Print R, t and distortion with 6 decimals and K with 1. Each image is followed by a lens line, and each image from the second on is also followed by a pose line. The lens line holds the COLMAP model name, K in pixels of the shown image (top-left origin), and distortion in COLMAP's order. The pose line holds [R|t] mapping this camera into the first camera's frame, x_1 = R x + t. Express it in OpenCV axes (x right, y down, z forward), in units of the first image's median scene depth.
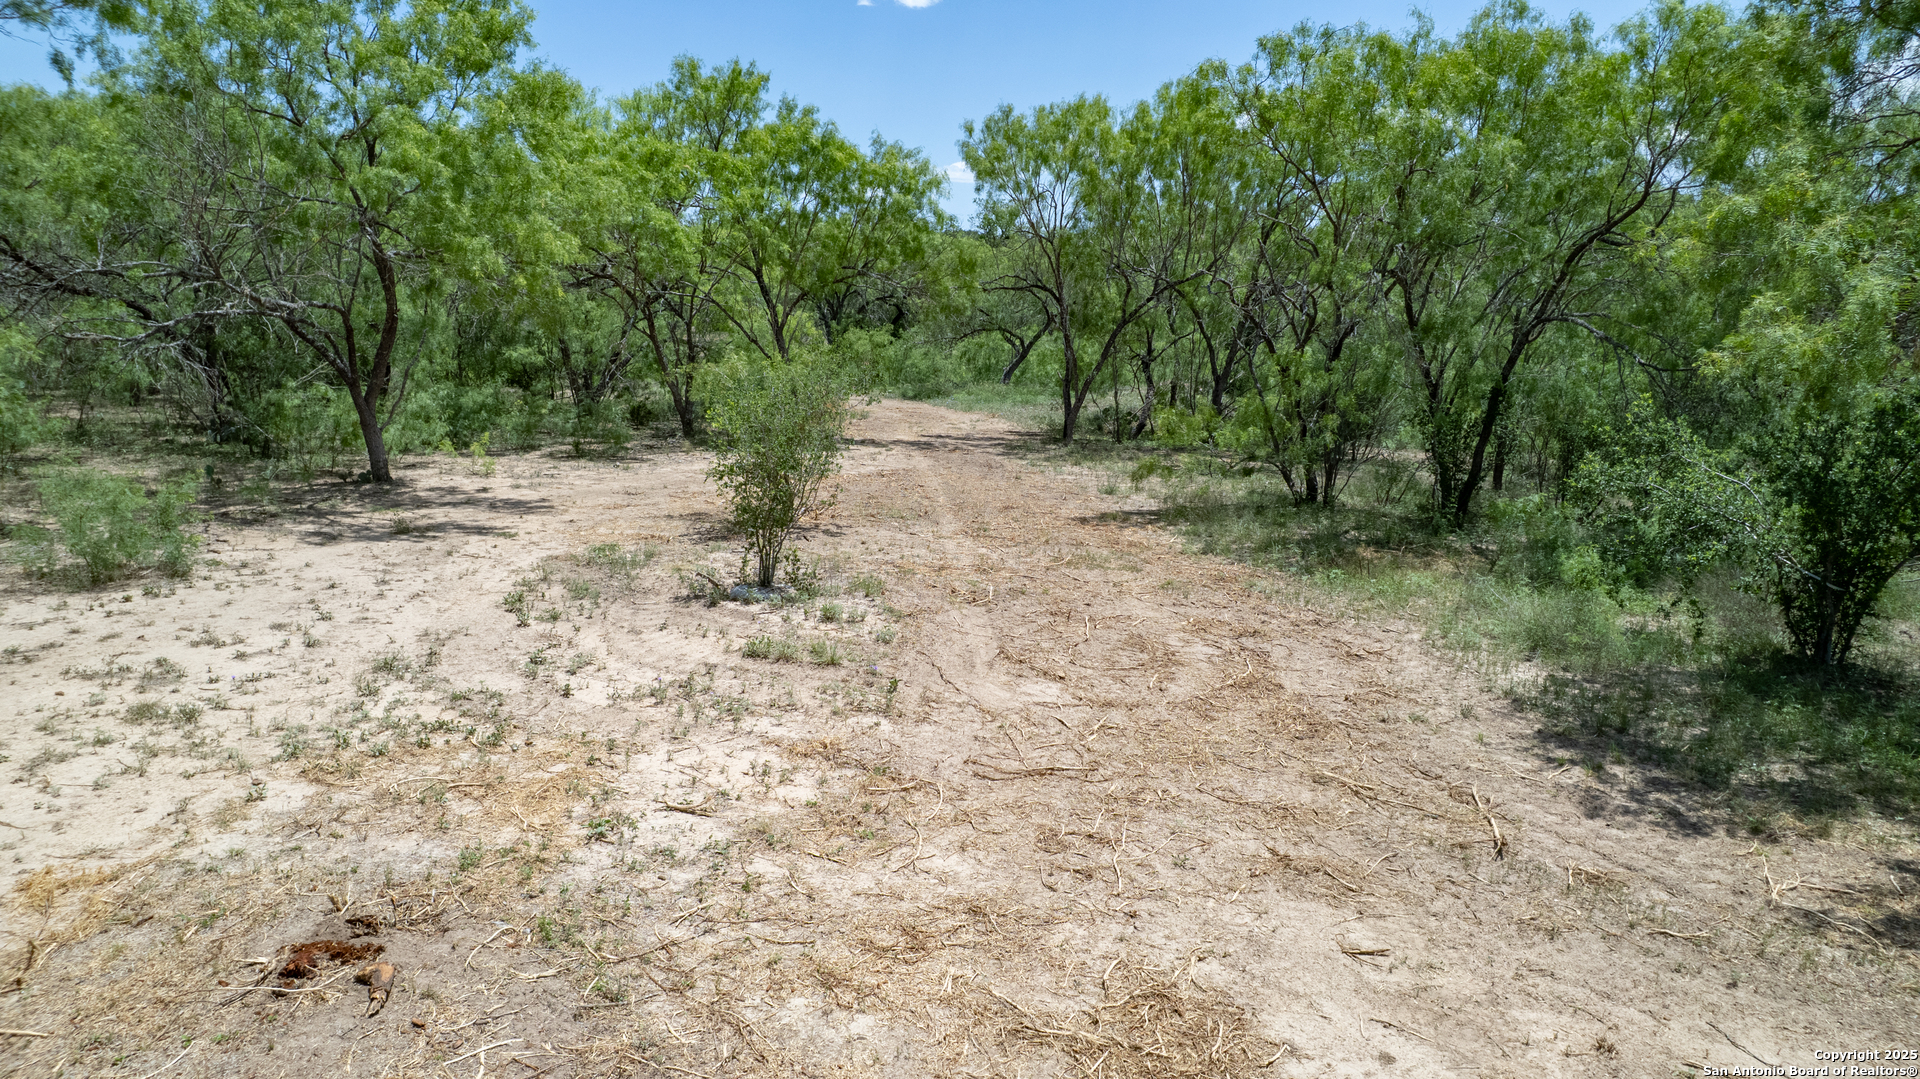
lens RADIAL K [[1225.5, 0, 960.0], [0, 1225.5, 539.5], [0, 0, 1]] dist [-0.062475, 0.056276]
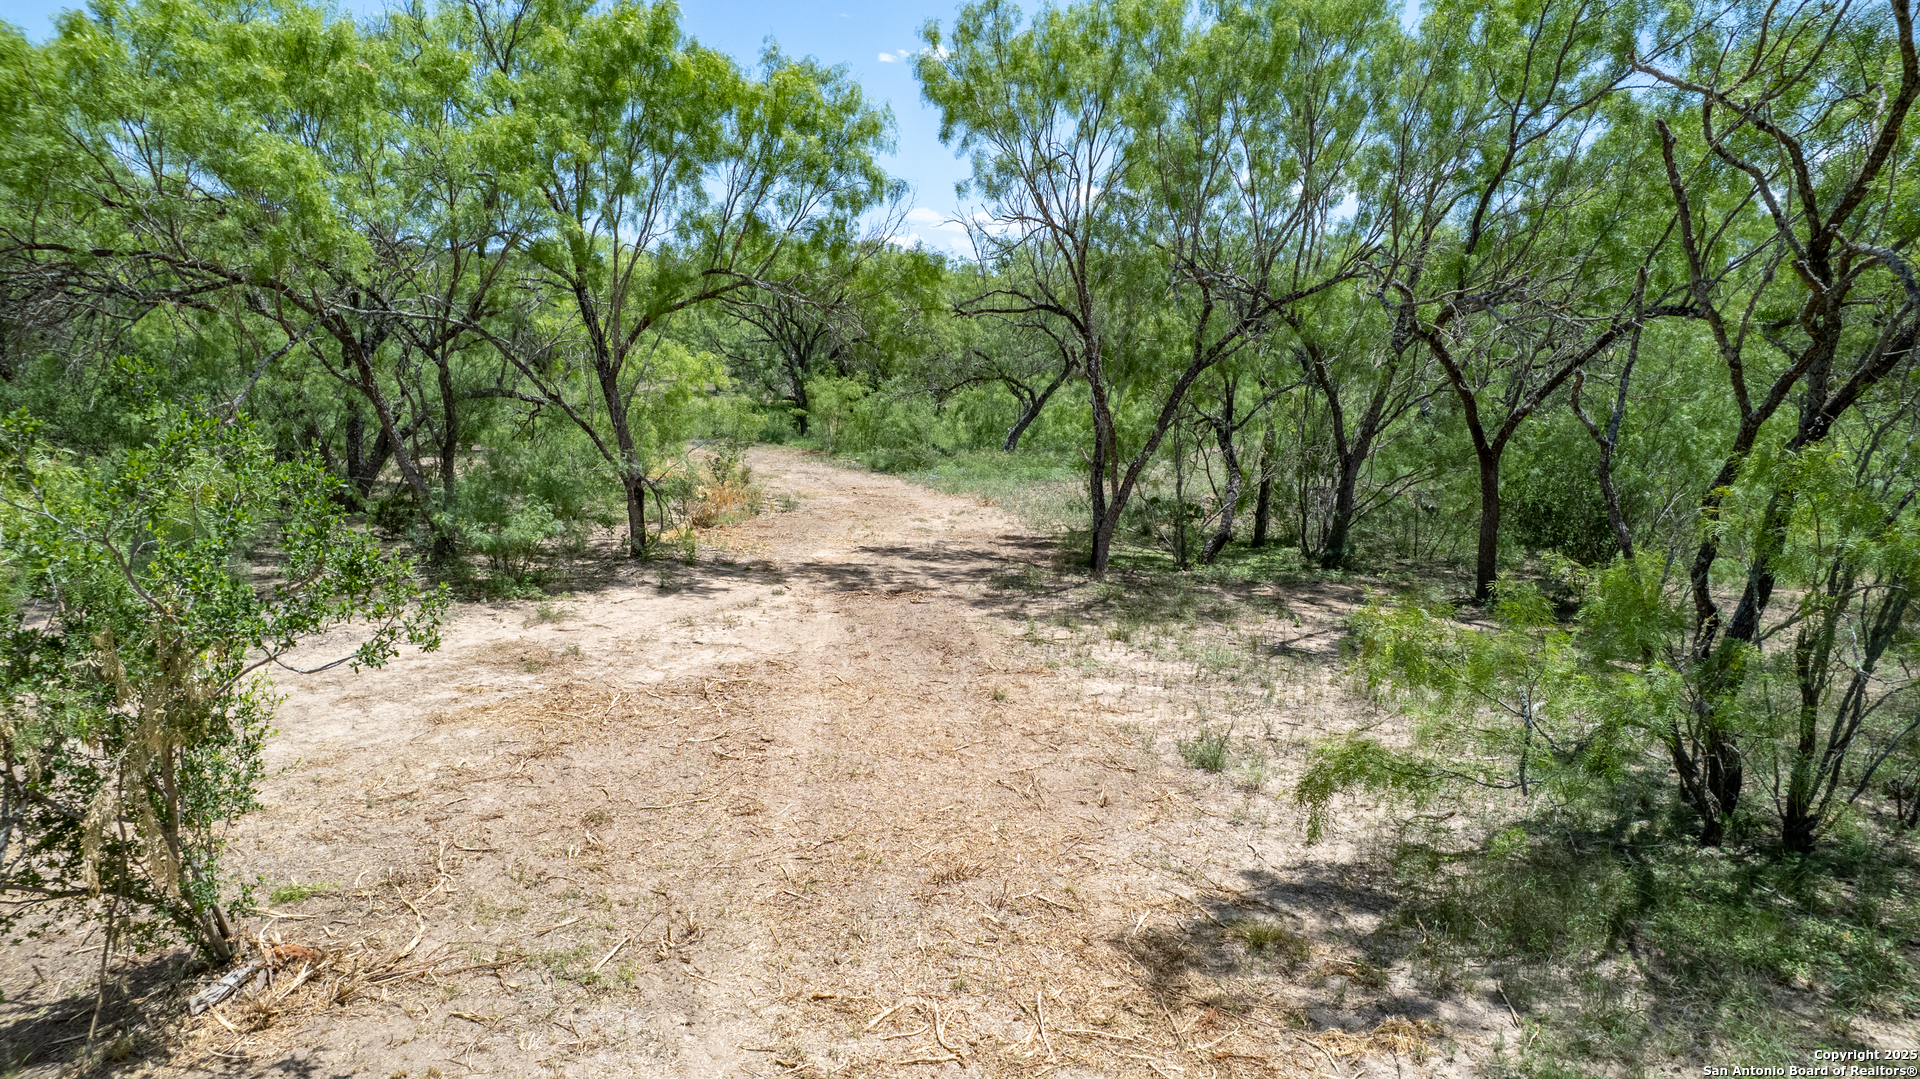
lens RADIAL K [[1225.5, 0, 960.0], [0, 1225.5, 539.5], [0, 0, 1]] dist [-0.062475, 0.056276]
pose [[0.999876, 0.003473, -0.015367, 0.030216], [-0.004070, 0.999231, -0.038990, -0.070622], [0.015220, 0.039048, 0.999121, 0.412146]]
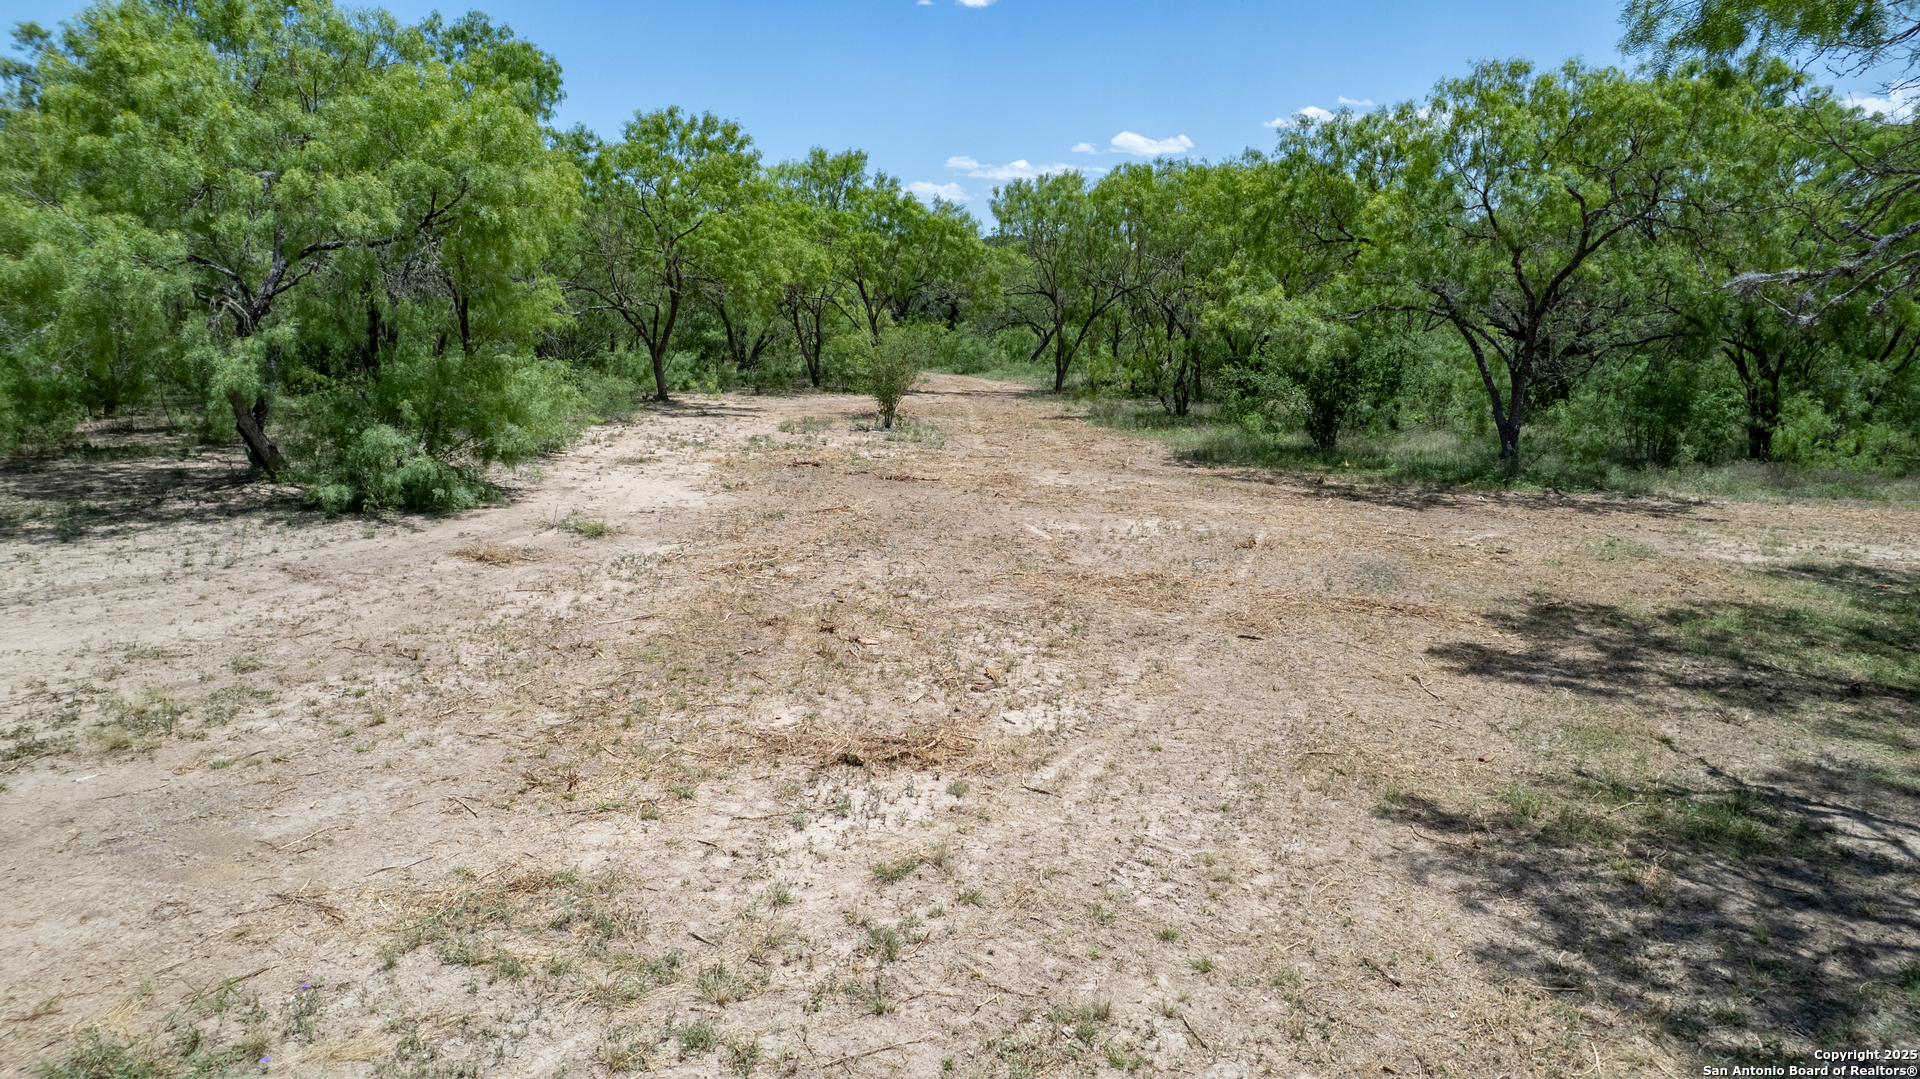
lens RADIAL K [[1214.8, 0, 956.7], [0, 1214.8, 568.7], [0, 0, 1]] dist [-0.085291, 0.080108]
pose [[0.998806, 0.009668, -0.047887, 0.035088], [-0.008460, 0.999642, 0.025370, 0.105631], [0.048116, -0.024934, 0.998531, -0.545759]]
